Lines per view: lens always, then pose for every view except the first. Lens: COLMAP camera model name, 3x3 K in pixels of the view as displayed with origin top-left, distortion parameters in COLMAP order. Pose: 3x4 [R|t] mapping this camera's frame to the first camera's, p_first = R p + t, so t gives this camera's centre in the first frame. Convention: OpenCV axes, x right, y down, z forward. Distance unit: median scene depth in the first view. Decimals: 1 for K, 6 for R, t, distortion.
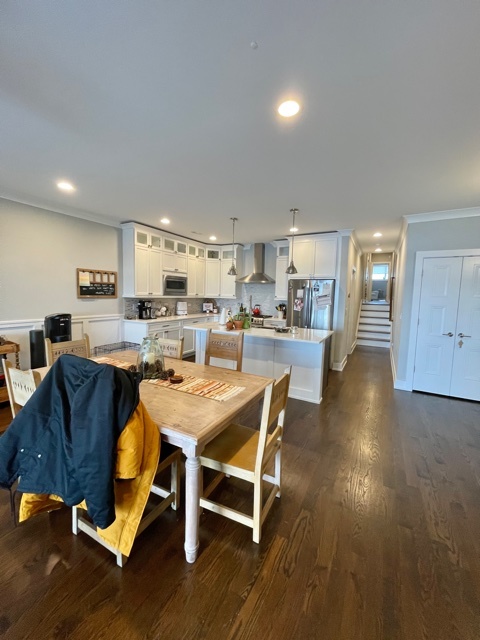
lens RADIAL K [[255.4, 0, 235.6], [0, 255.4, 316.1], [0, 0, 1]] dist [-0.006730, -0.000542]
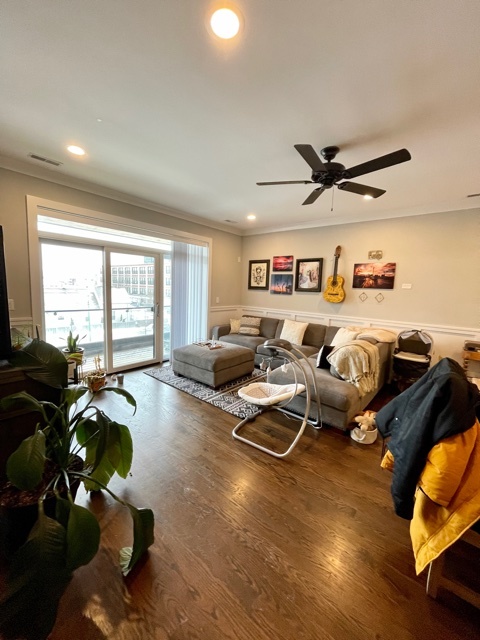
lens RADIAL K [[255.4, 0, 236.6], [0, 255.4, 316.4], [0, 0, 1]] dist [-0.006730, -0.000542]
pose [[-0.187287, 0.080638, -0.978990, 0.135240], [-0.129801, 0.985854, 0.106035, -0.003666], [0.973692, 0.146933, -0.174170, 0.091864]]
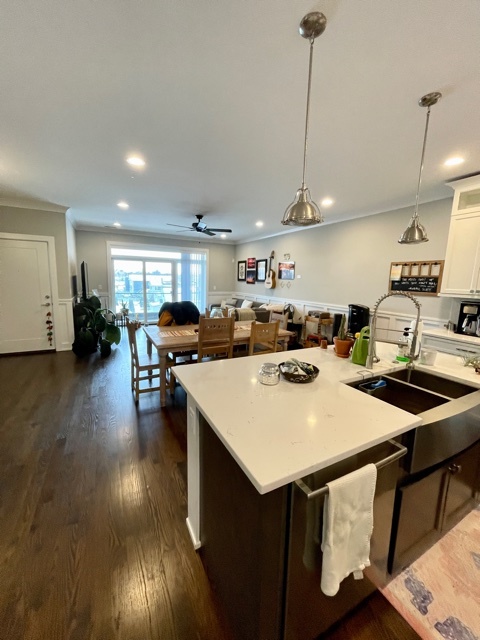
lens RADIAL K [[255.4, 0, 238.2], [0, 255.4, 315.6], [0, 0, 1]] dist [-0.006730, -0.000542]
pose [[-0.540792, 0.082121, -0.837138, 0.435617], [-0.113676, 0.978958, 0.169468, -0.071356], [0.833440, 0.186810, -0.520077, 0.865831]]
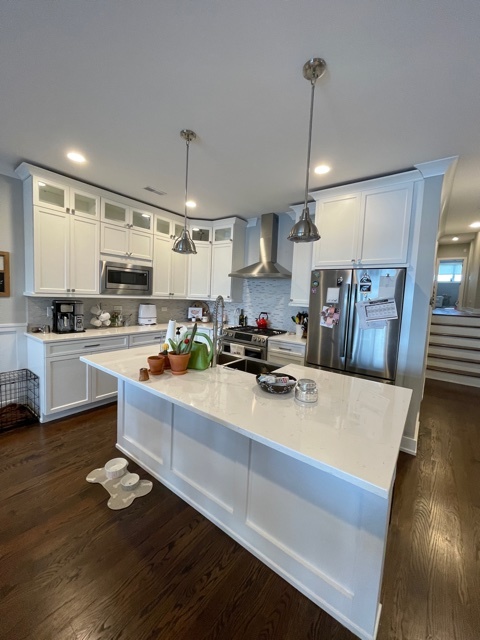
lens RADIAL K [[255.4, 0, 236.5], [0, 255.4, 315.6], [0, 0, 1]] dist [-0.006730, -0.000542]
pose [[0.990036, 0.030313, -0.137514, 0.133565], [-0.031933, 0.999444, -0.009590, -0.035814], [0.137146, 0.013885, 0.990453, 0.463946]]
